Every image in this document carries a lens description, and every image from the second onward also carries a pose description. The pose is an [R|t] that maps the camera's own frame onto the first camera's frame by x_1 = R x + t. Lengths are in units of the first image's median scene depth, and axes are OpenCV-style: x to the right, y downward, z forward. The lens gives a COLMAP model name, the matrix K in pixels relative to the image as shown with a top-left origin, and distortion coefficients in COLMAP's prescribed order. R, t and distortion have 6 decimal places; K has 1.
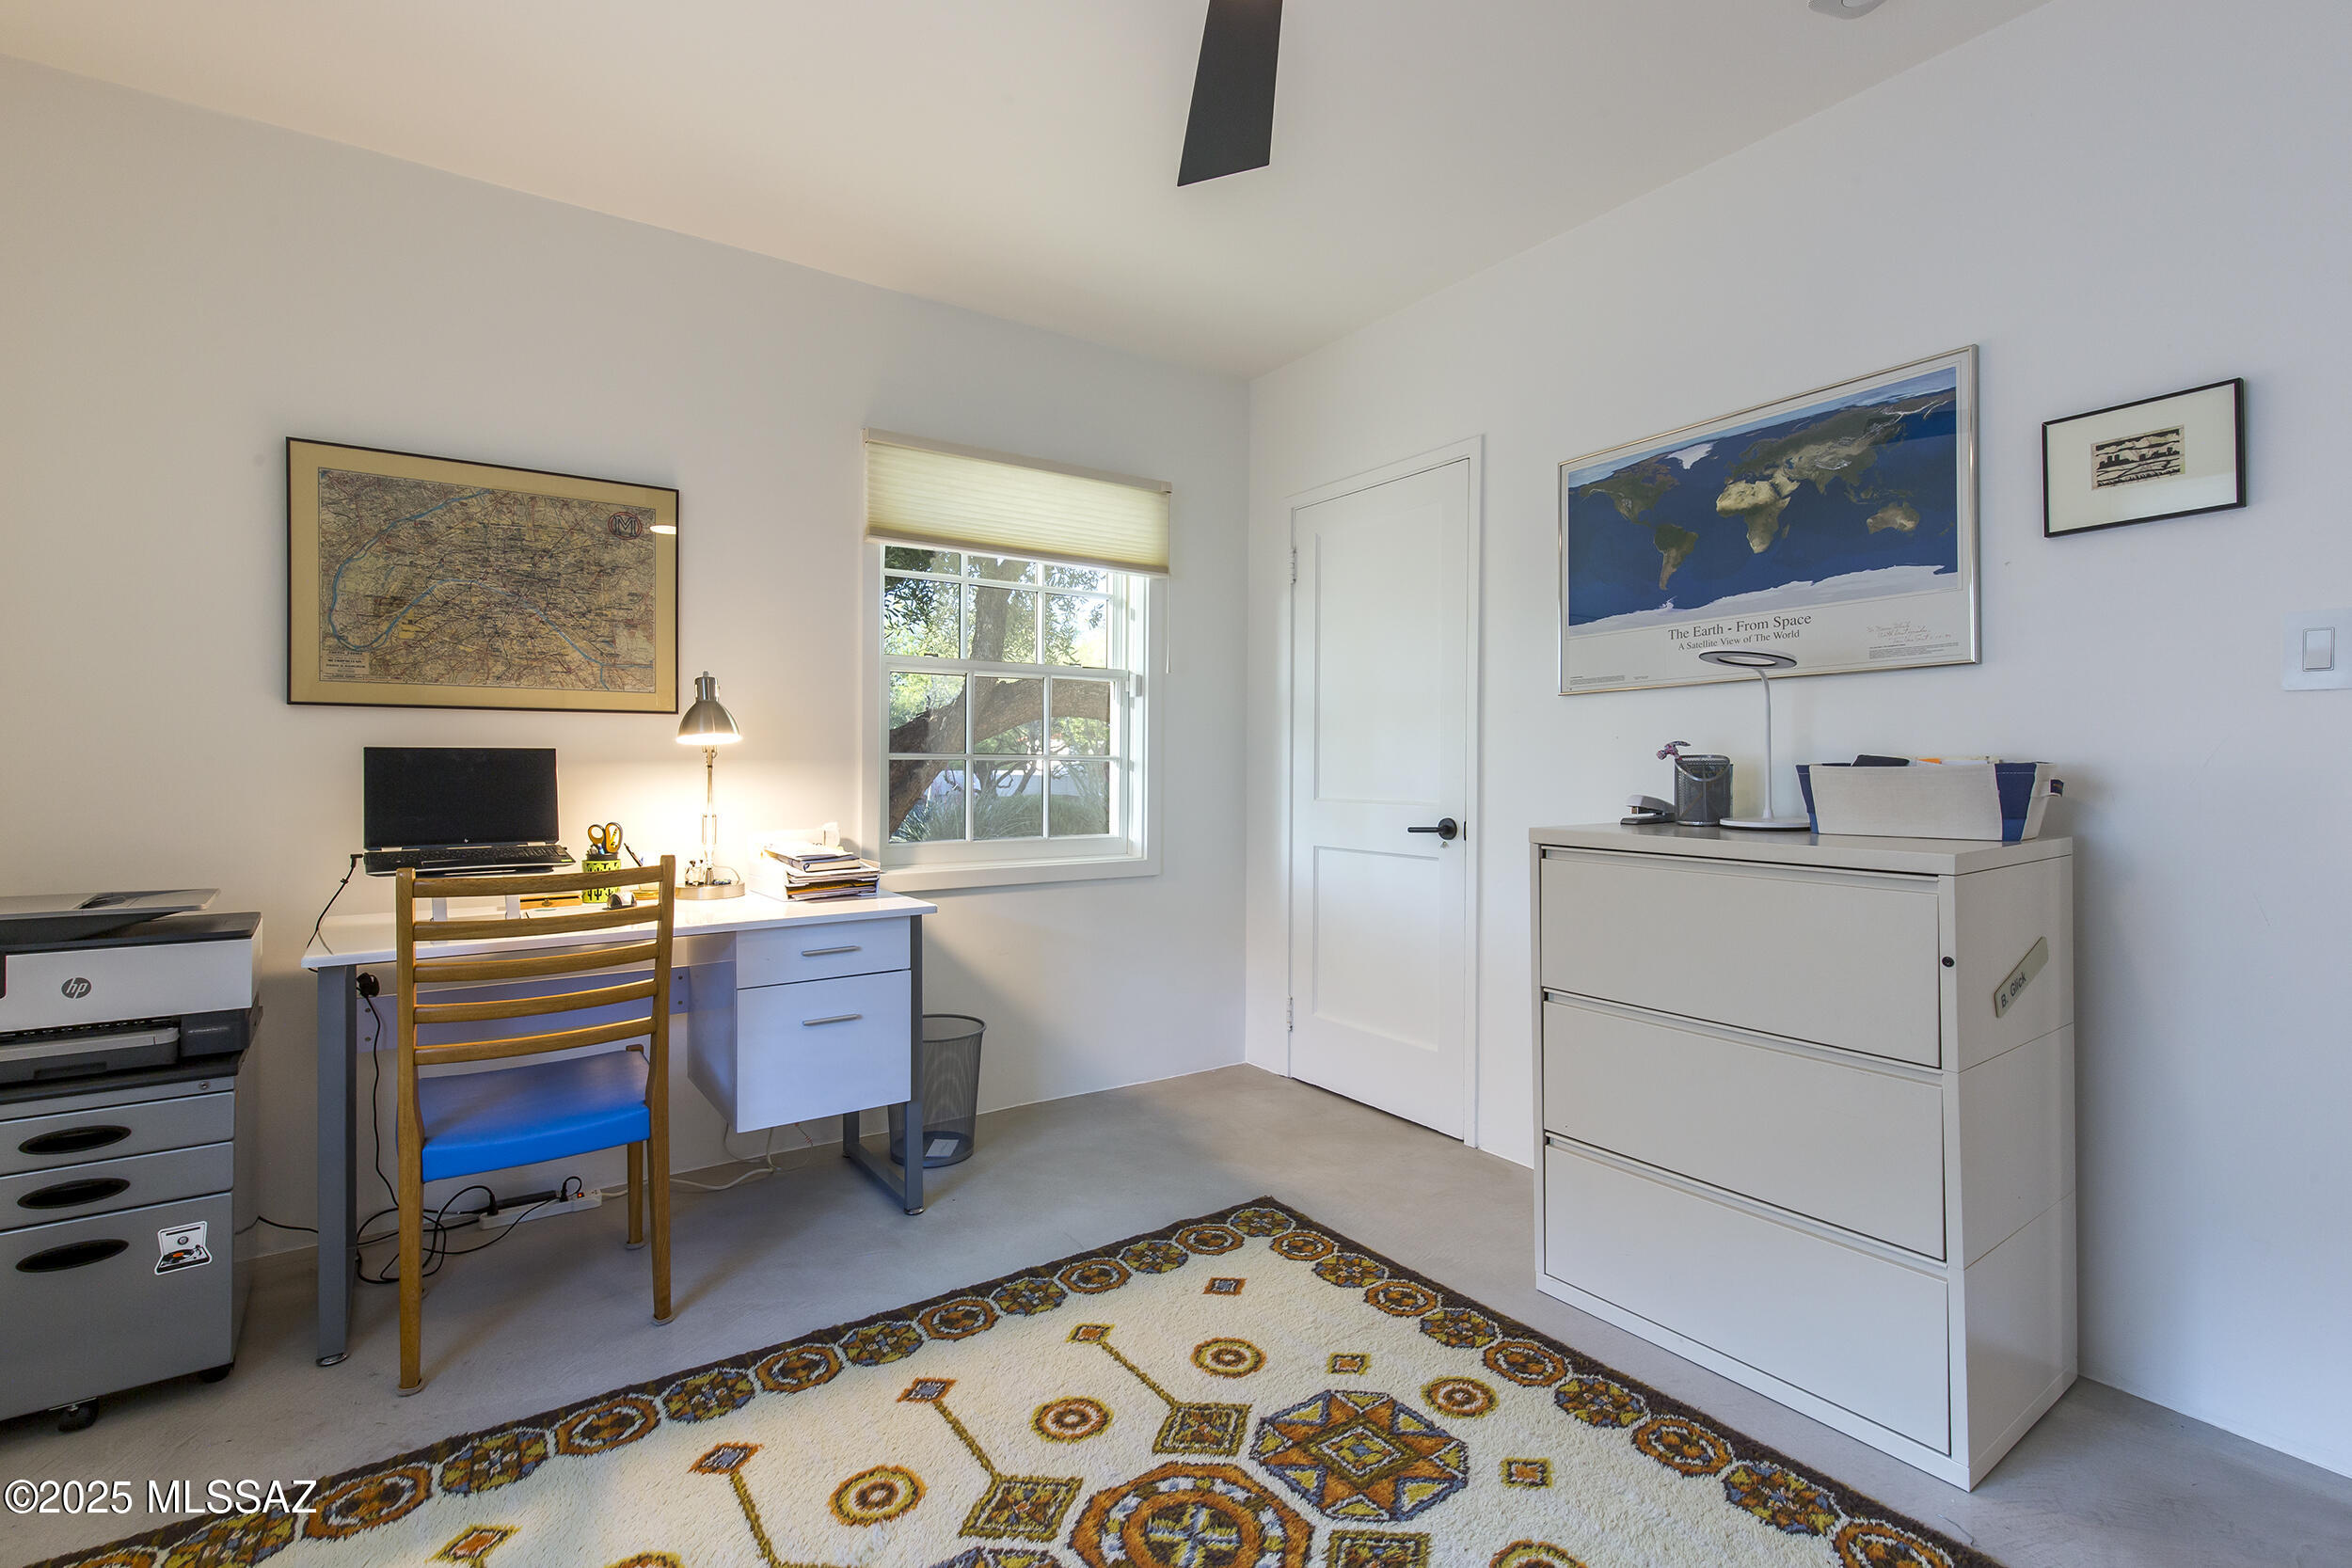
lens RADIAL K [[1071.5, 0, 1179.5], [0, 1071.5, 790.7], [0, 0, 1]] dist [0.023851, -0.009081]
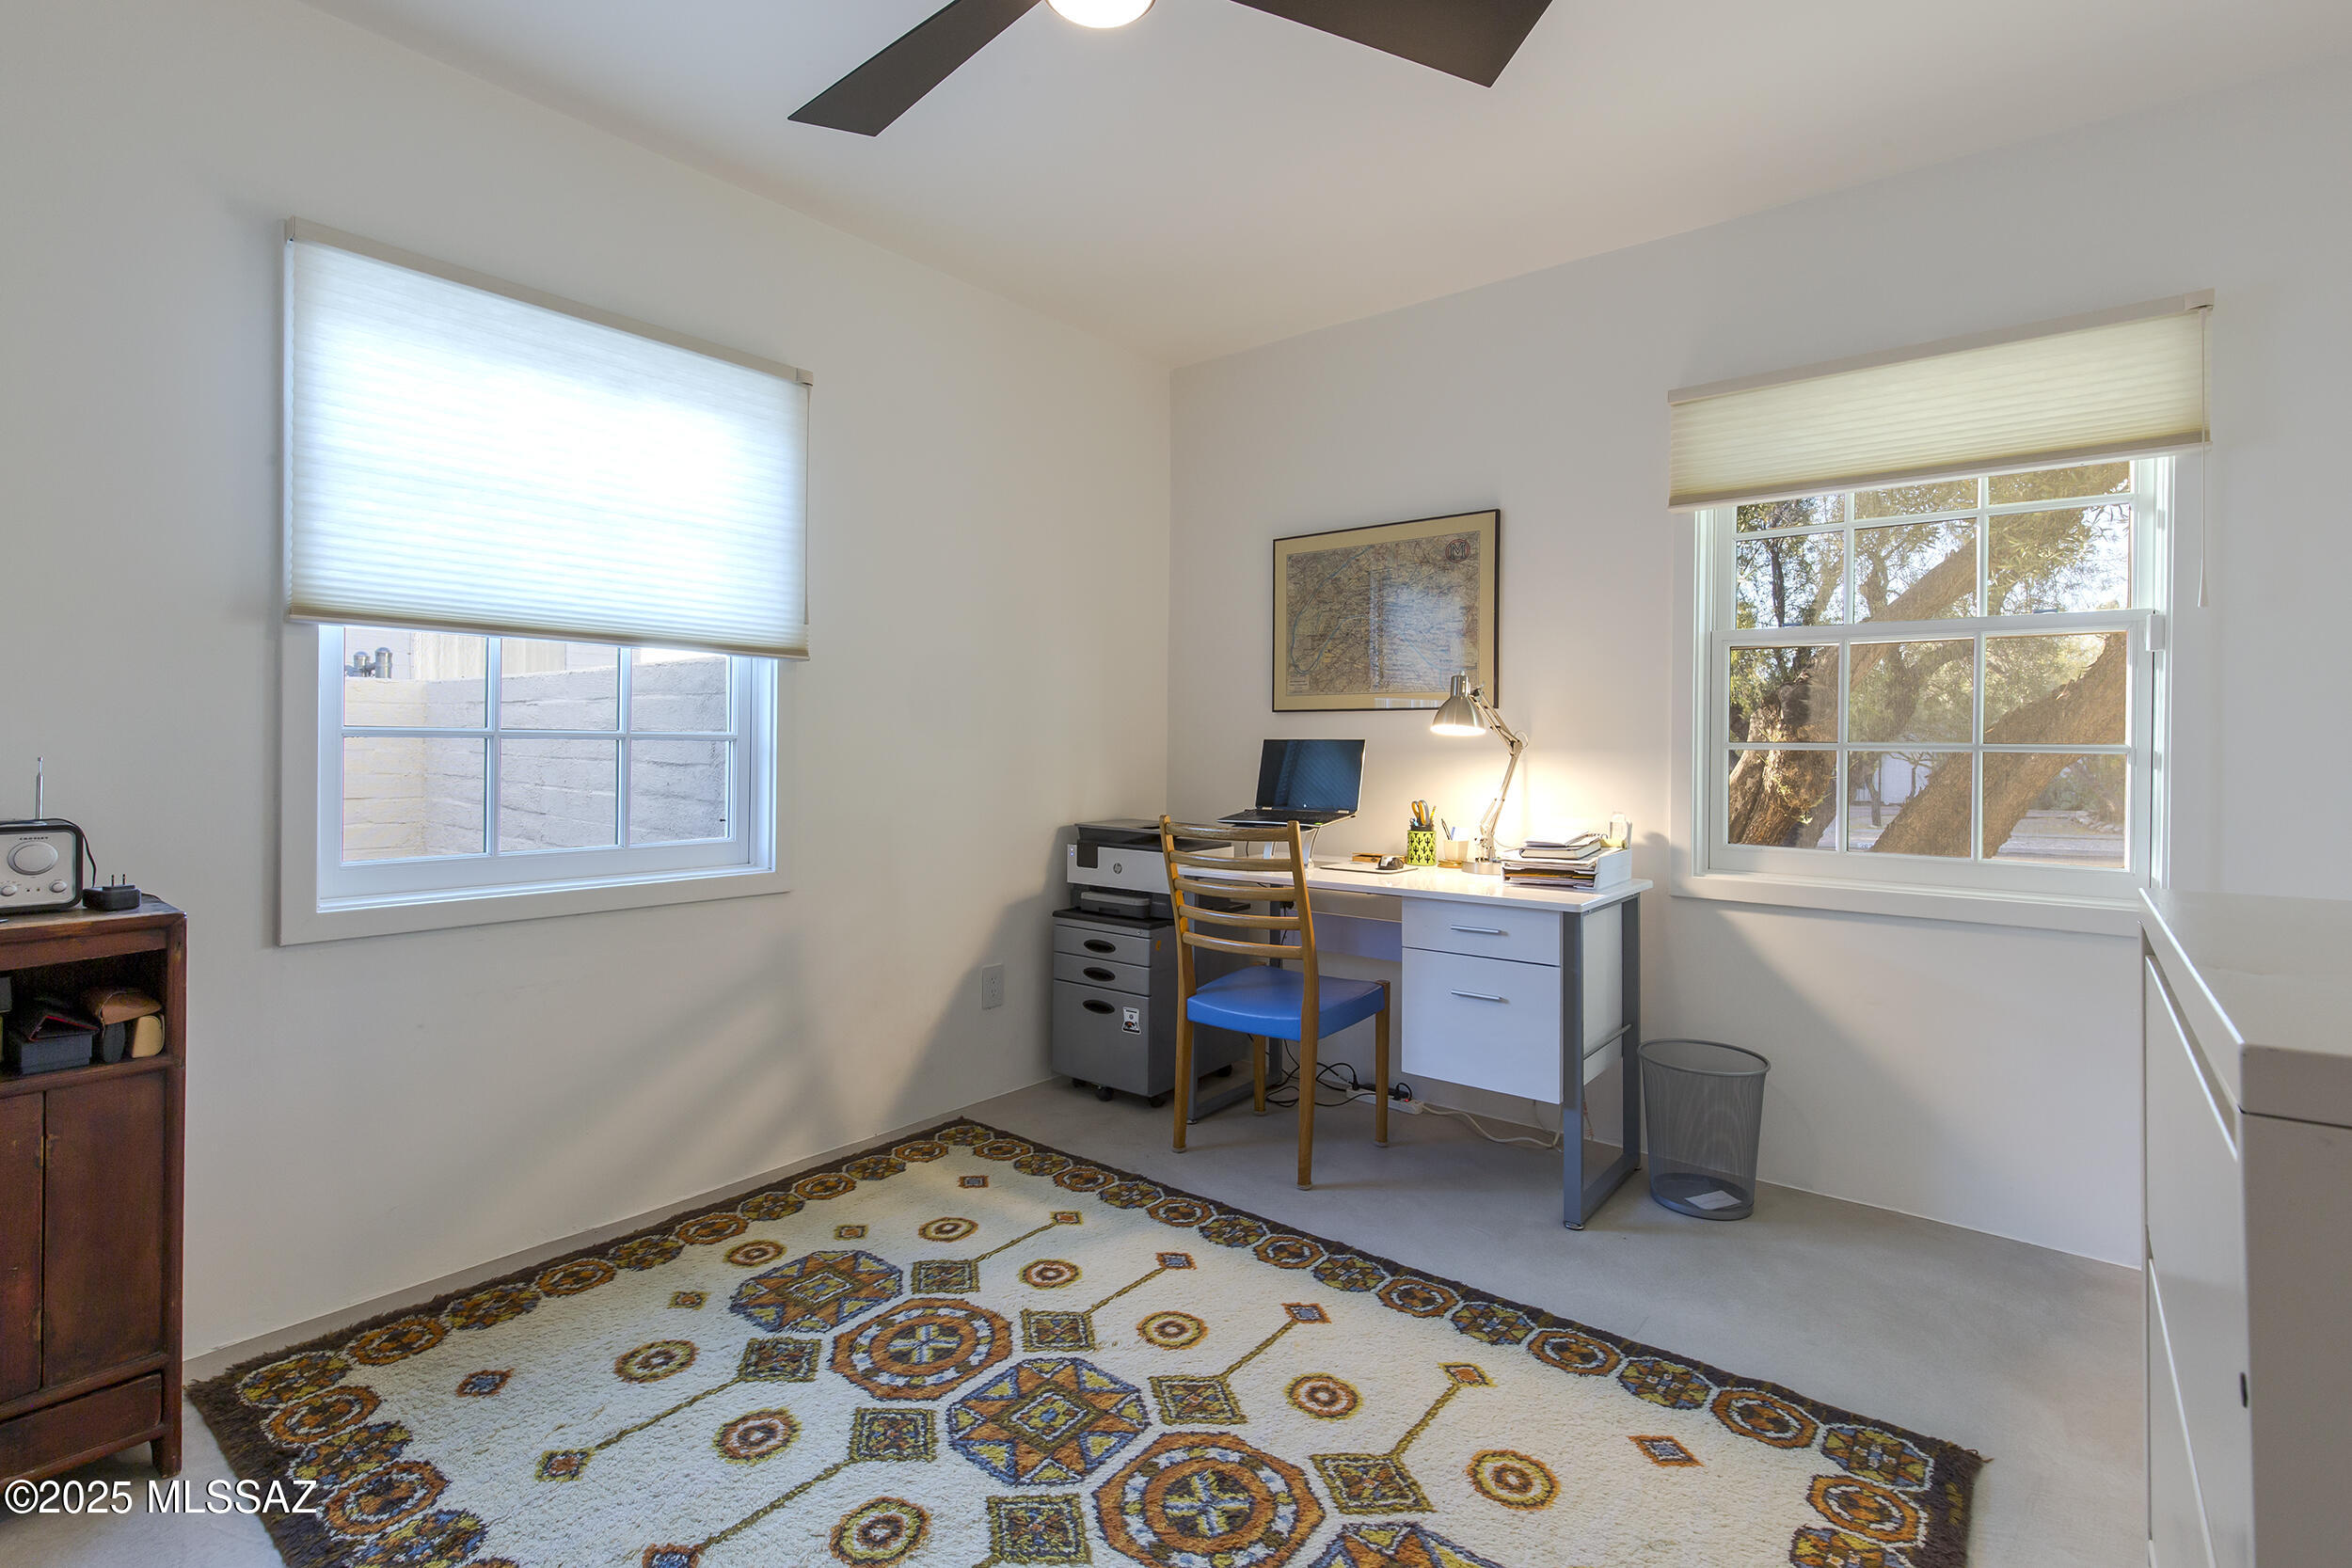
lens RADIAL K [[1083.7, 0, 1167.1], [0, 1083.7, 777.4], [0, 0, 1]] dist [0.005392, -0.000375]
pose [[0.291476, 0.028193, -0.956163, 0.647259], [-0.032380, 0.999284, 0.019594, -0.012958], [0.956030, 0.025250, 0.292180, 0.430530]]
